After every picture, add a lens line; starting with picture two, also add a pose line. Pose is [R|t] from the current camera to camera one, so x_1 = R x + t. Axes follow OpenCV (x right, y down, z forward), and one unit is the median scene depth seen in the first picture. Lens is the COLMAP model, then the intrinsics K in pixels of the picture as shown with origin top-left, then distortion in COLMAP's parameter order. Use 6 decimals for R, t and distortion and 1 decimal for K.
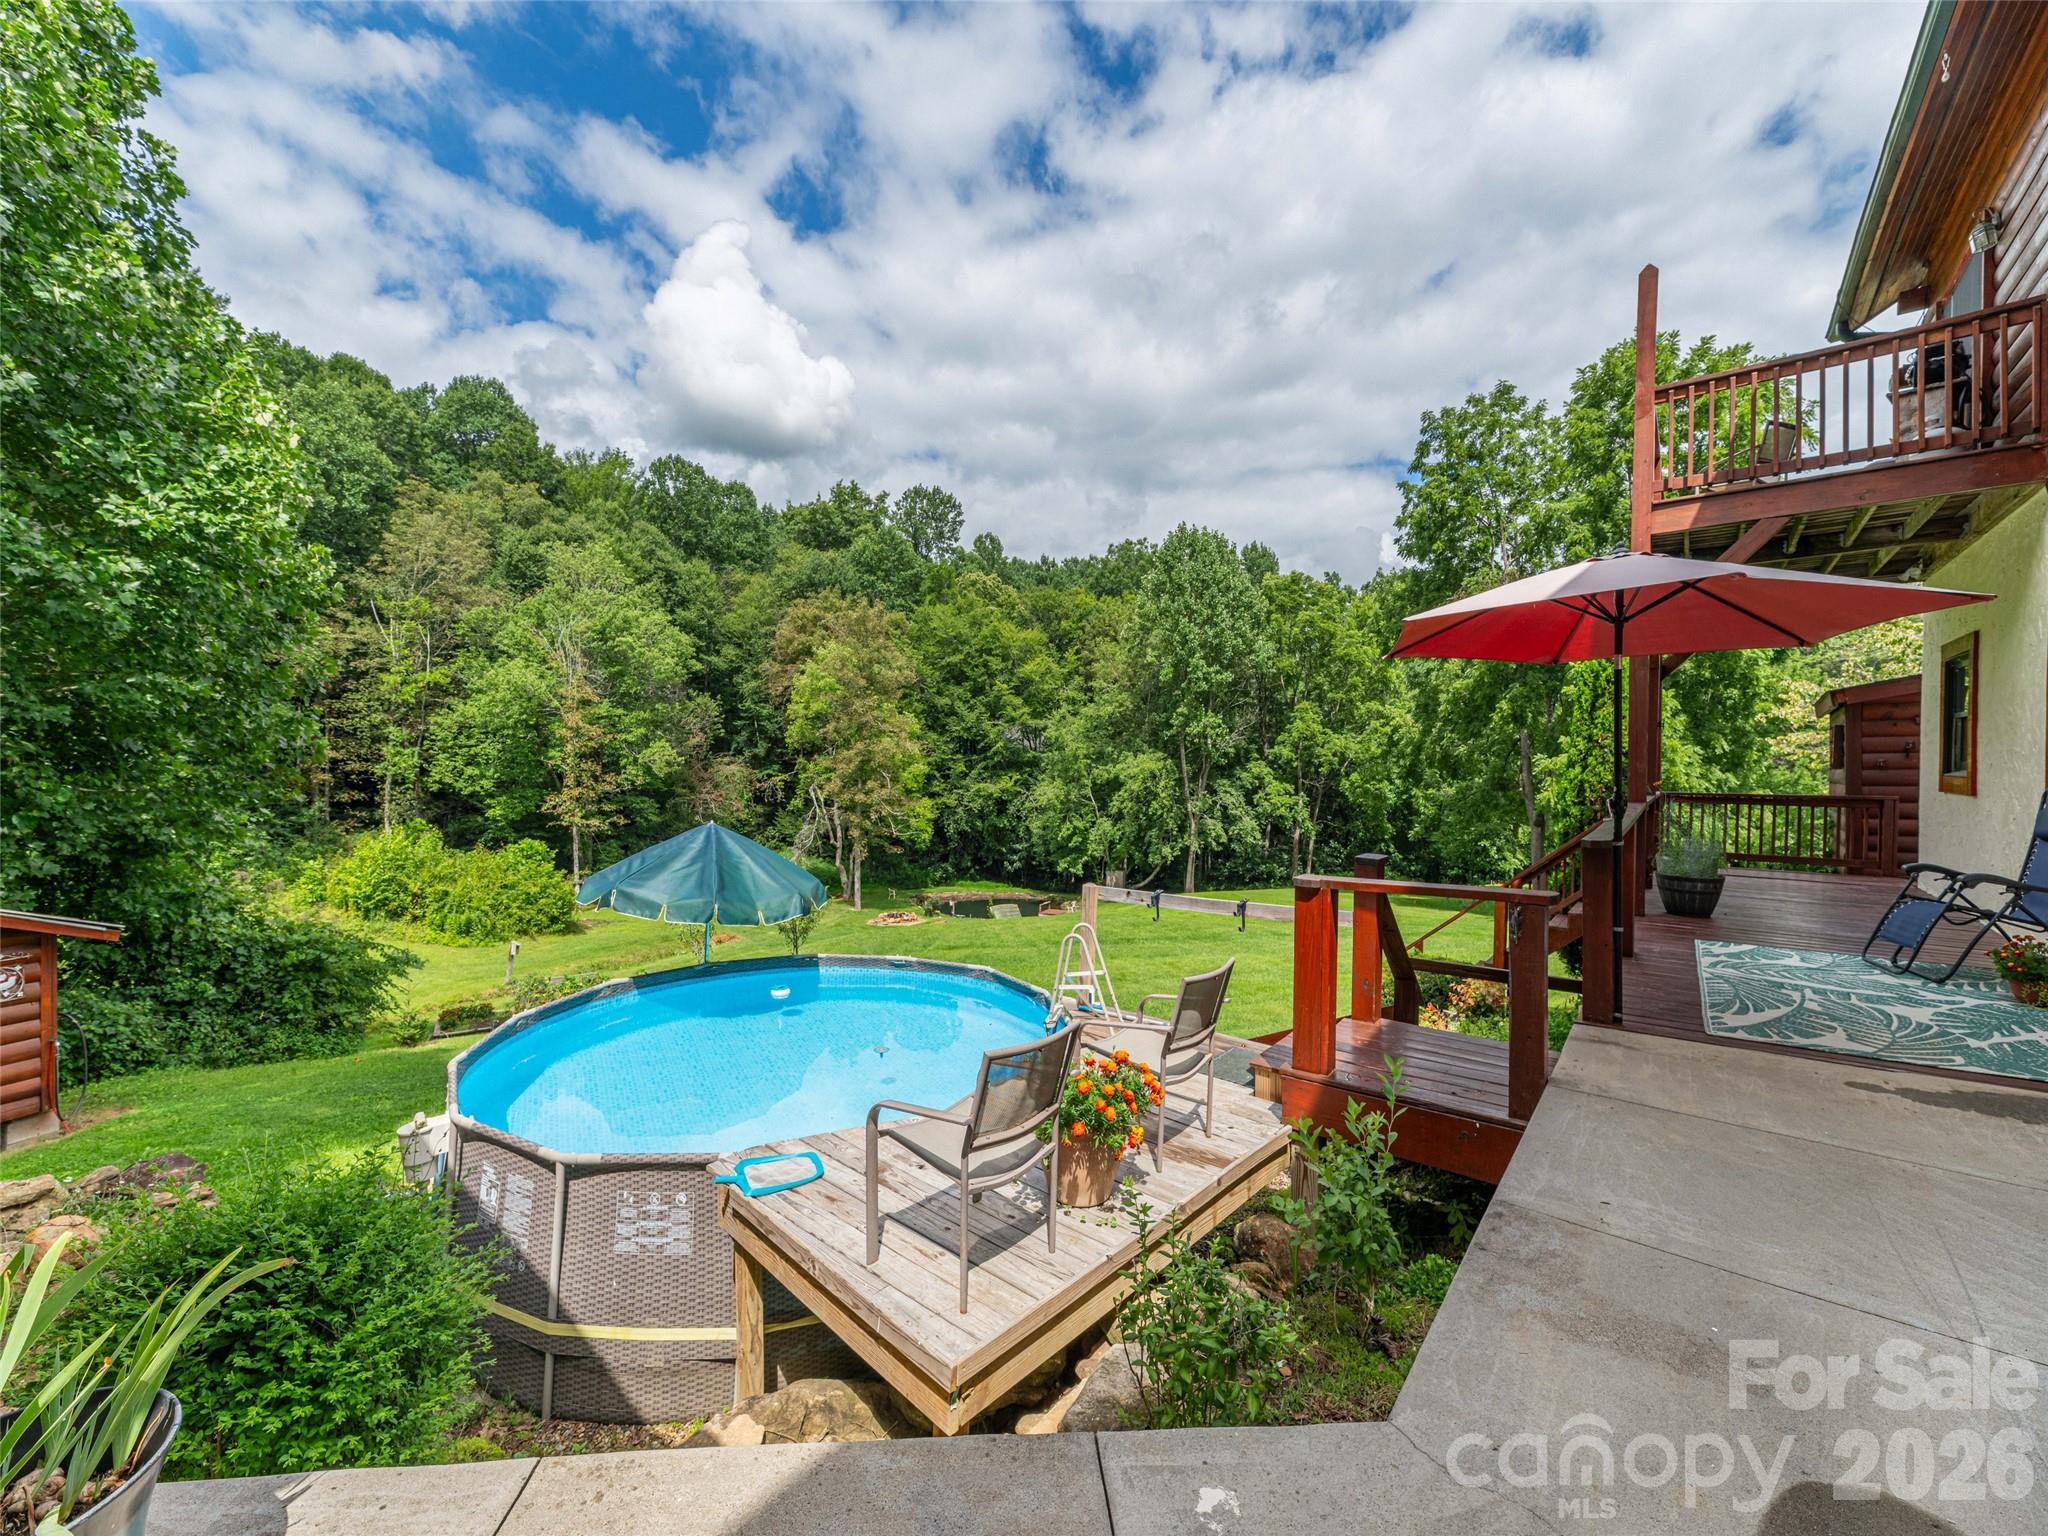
lens RADIAL K [[817.2, 0, 1029.7], [0, 817.2, 768.3], [0, 0, 1]] dist [0.001729, 0.000190]
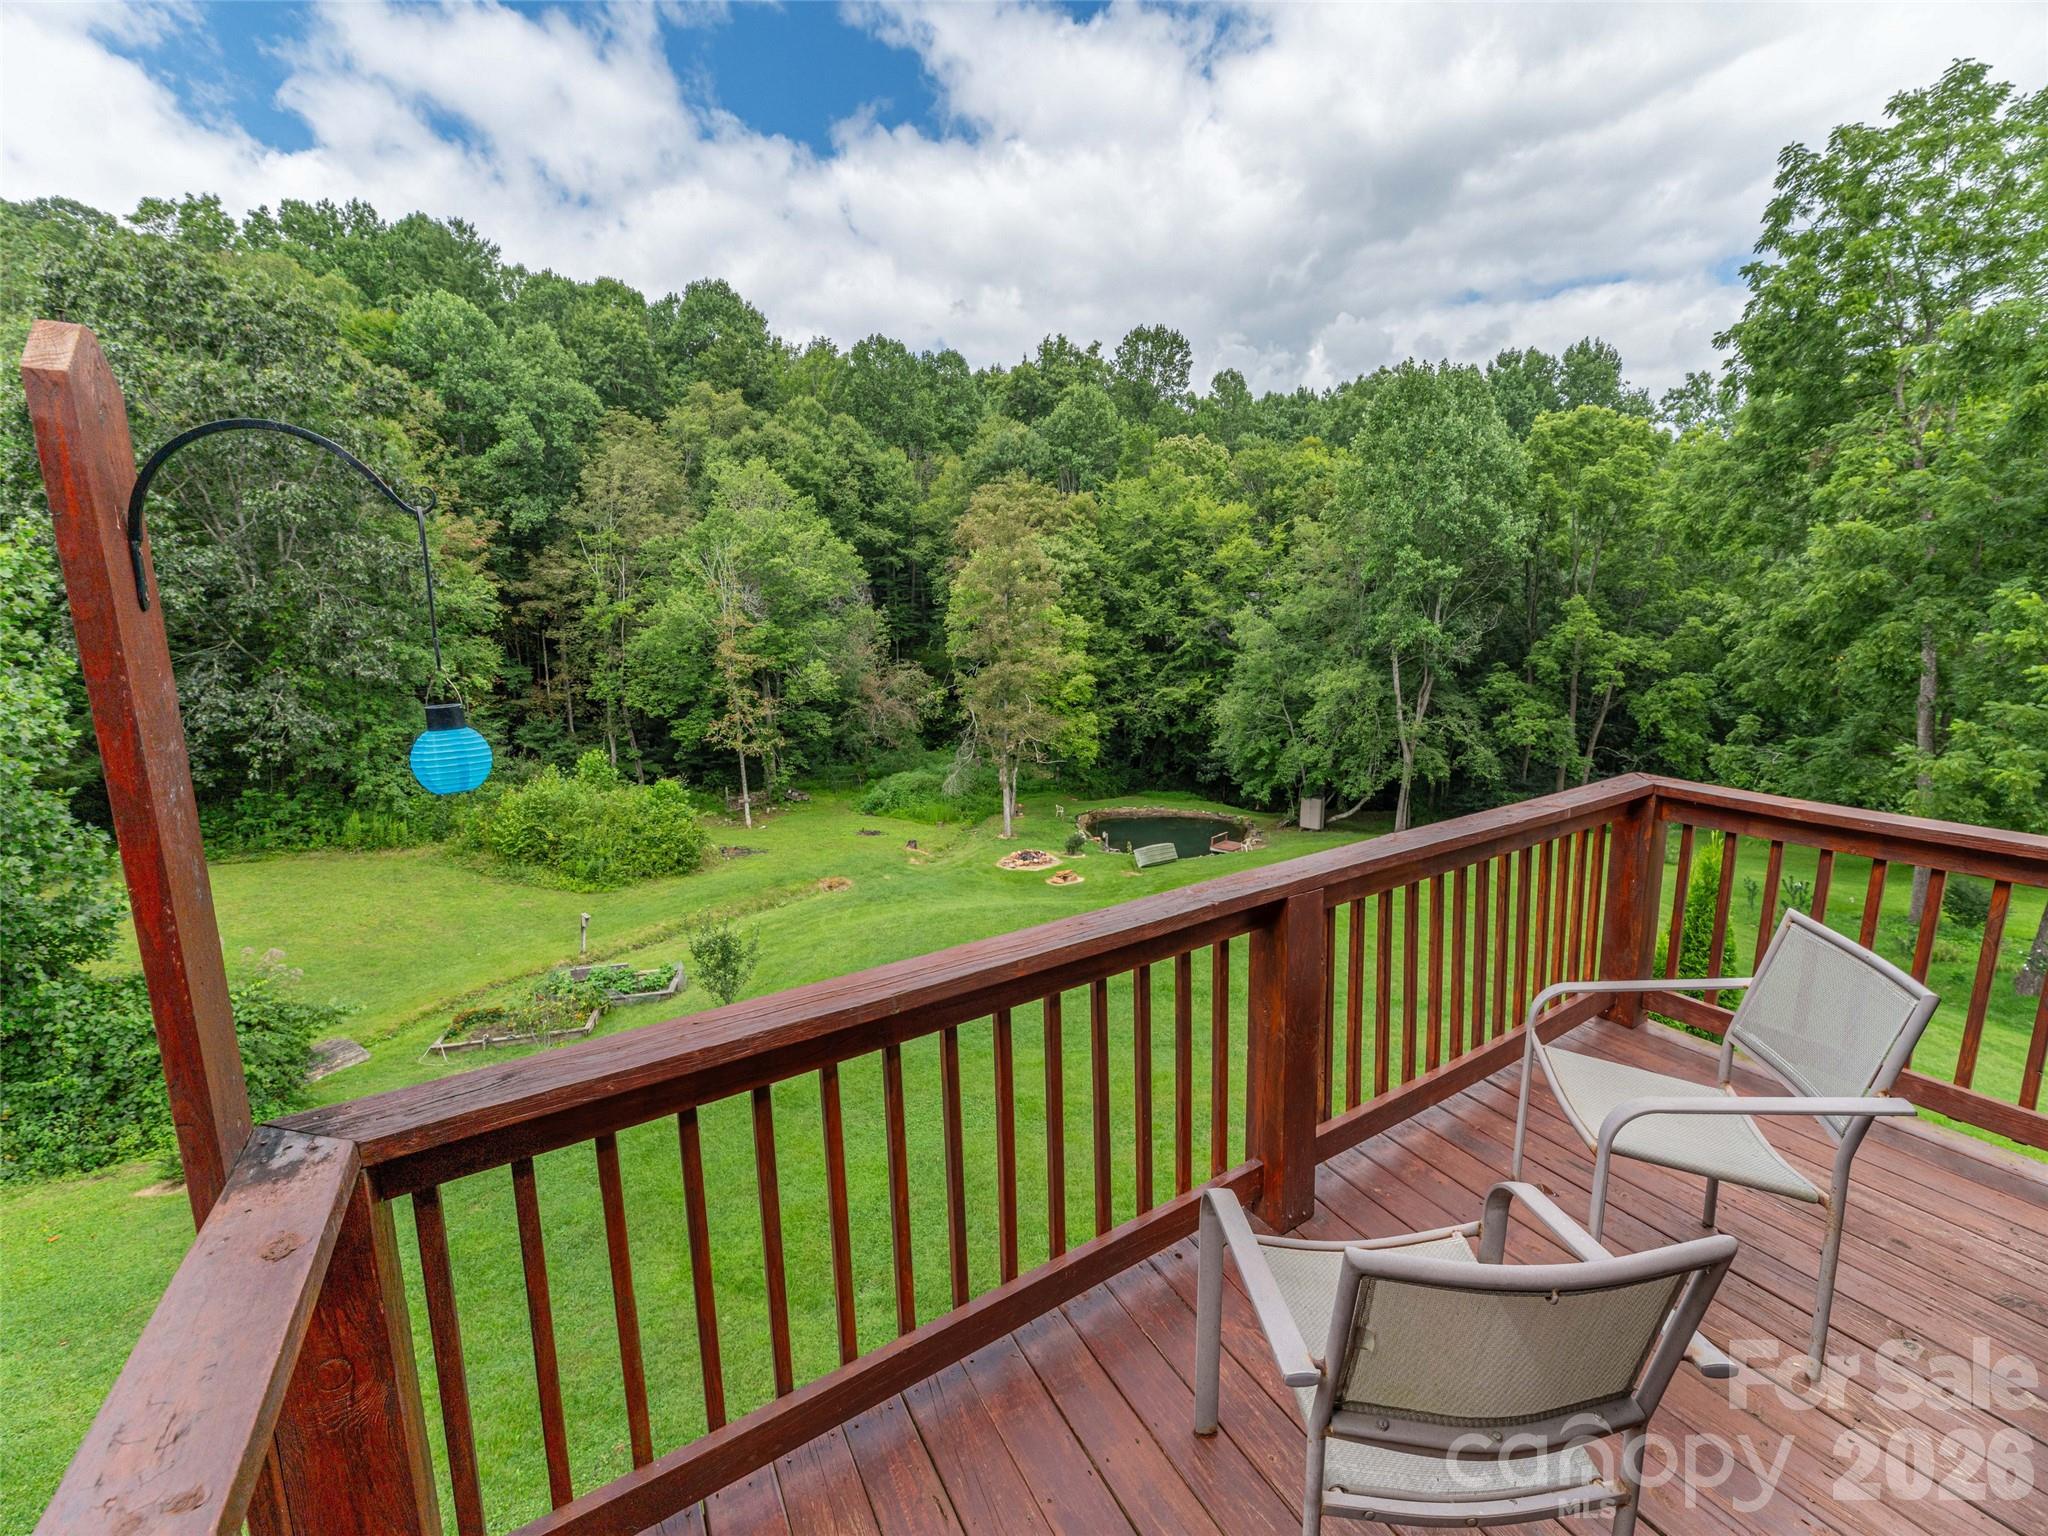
lens RADIAL K [[821.7, 0, 1026.5], [0, 821.7, 749.2], [0, 0, 1]] dist [0.000941, -0.000169]
pose [[0.941146, 0.031918, -0.336489, 0.100592], [0.022821, 0.987259, 0.157477, -0.059954], [0.337229, -0.155887, 0.928427, 0.099423]]
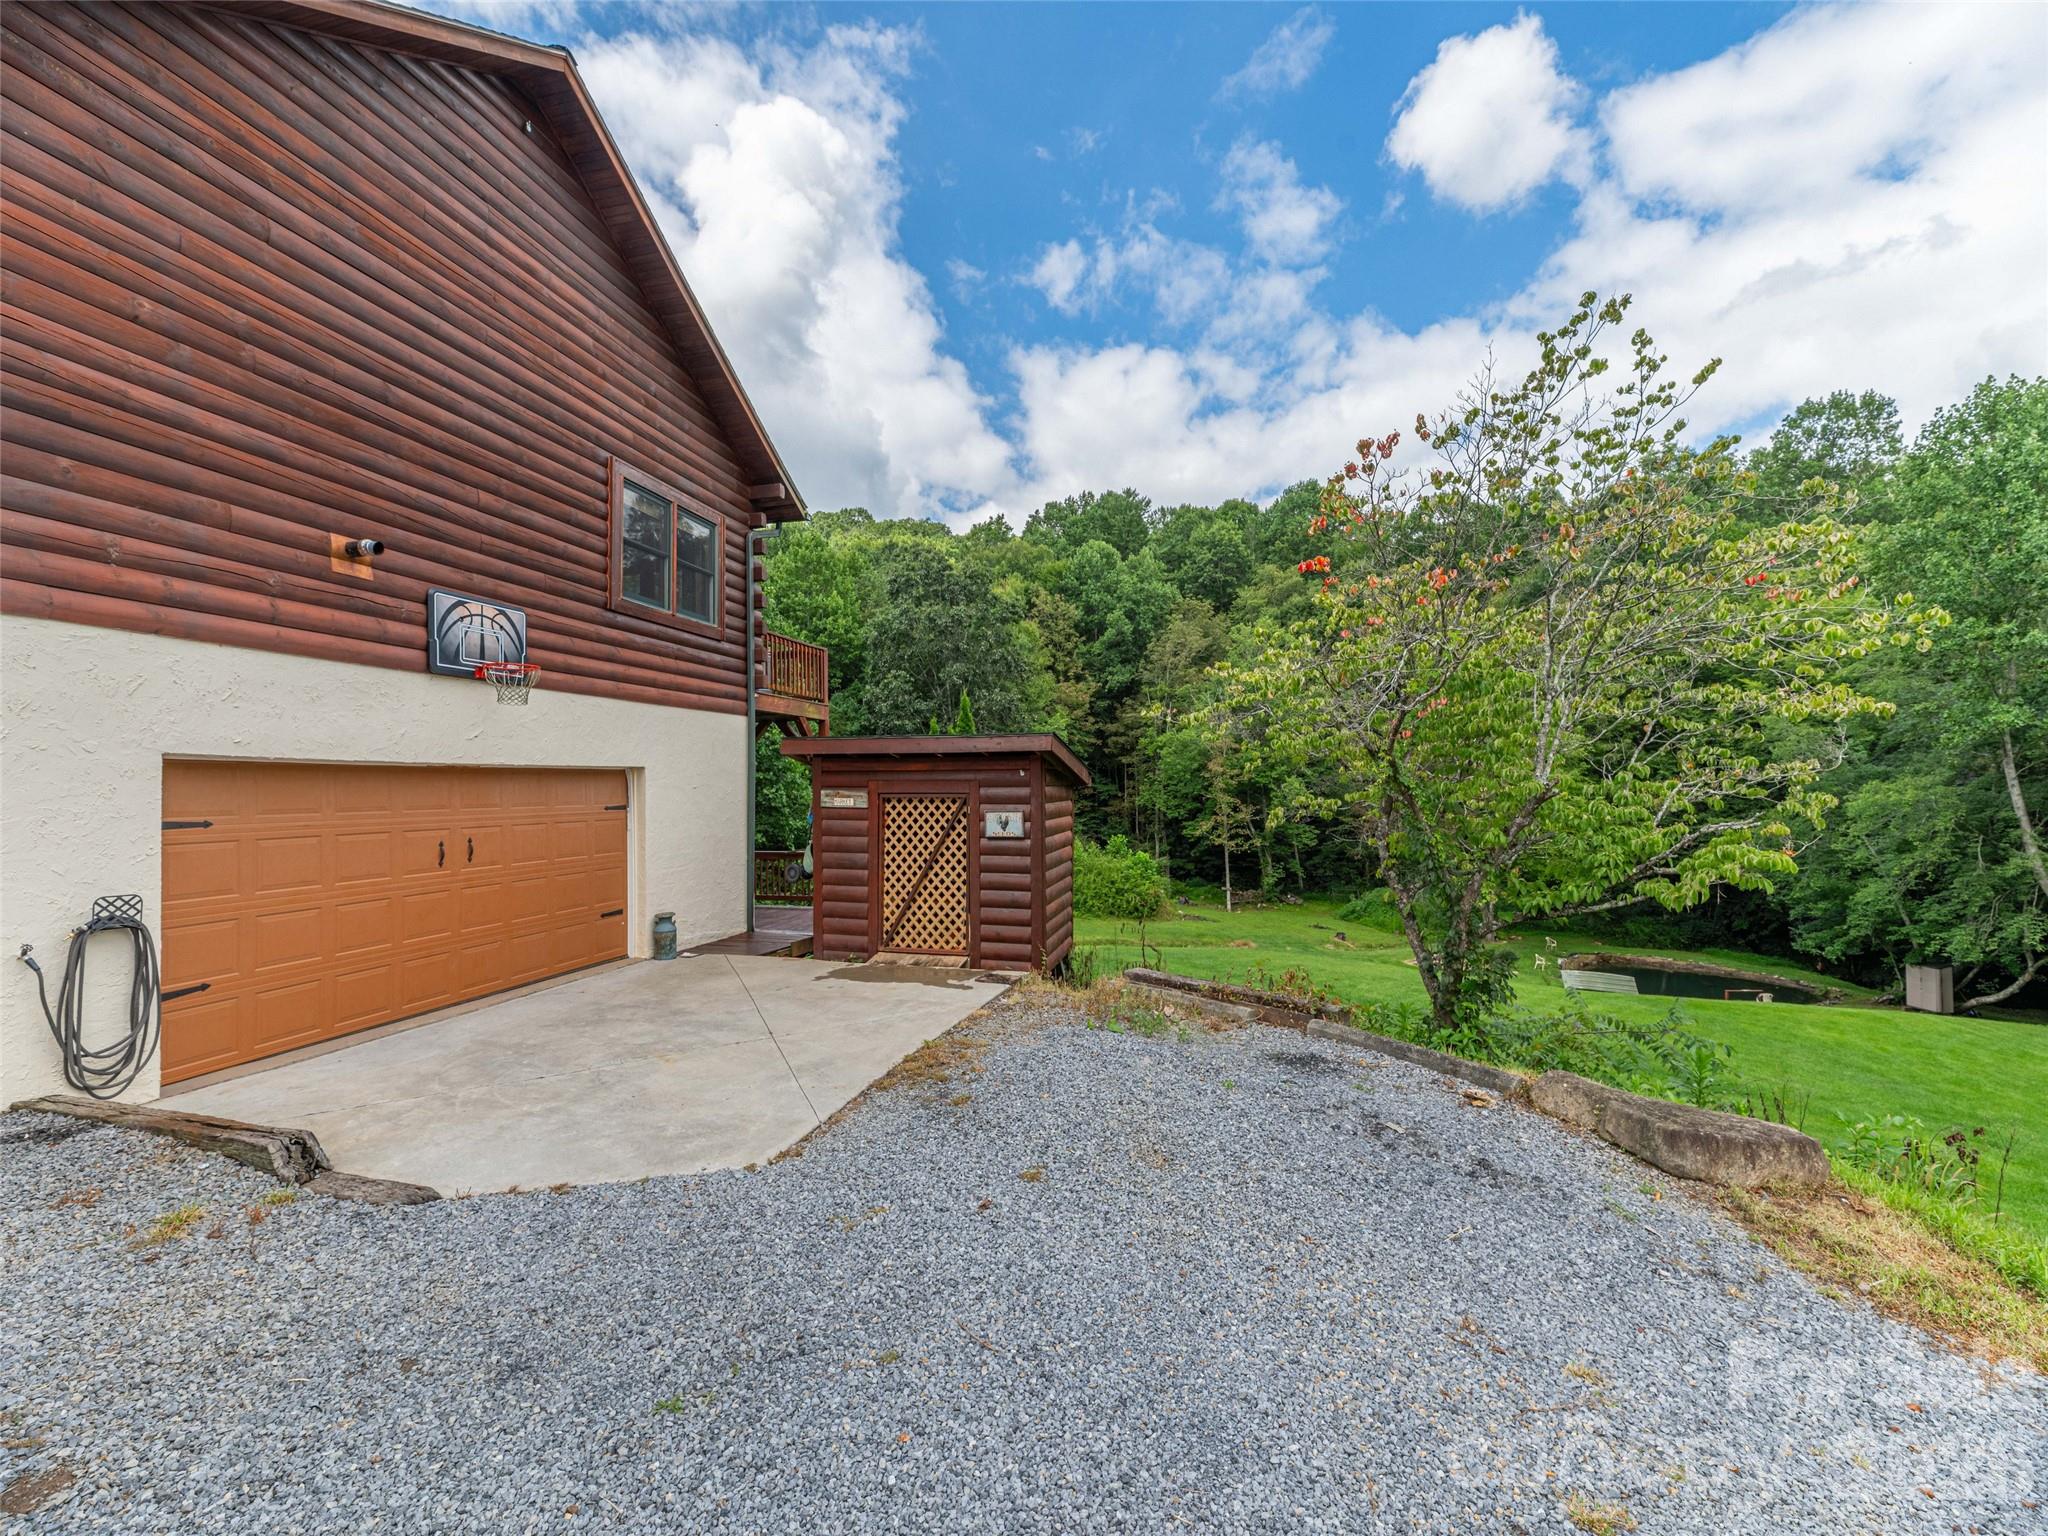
lens RADIAL K [[817.2, 0, 1029.7], [0, 817.2, 768.3], [0, 0, 1]] dist [0.001729, 0.000190]
pose [[0.433762, -0.030960, -0.900496, 0.336800], [0.011584, 0.999519, -0.028784, -0.012399], [0.900953, 0.002054, 0.433911, 0.107545]]
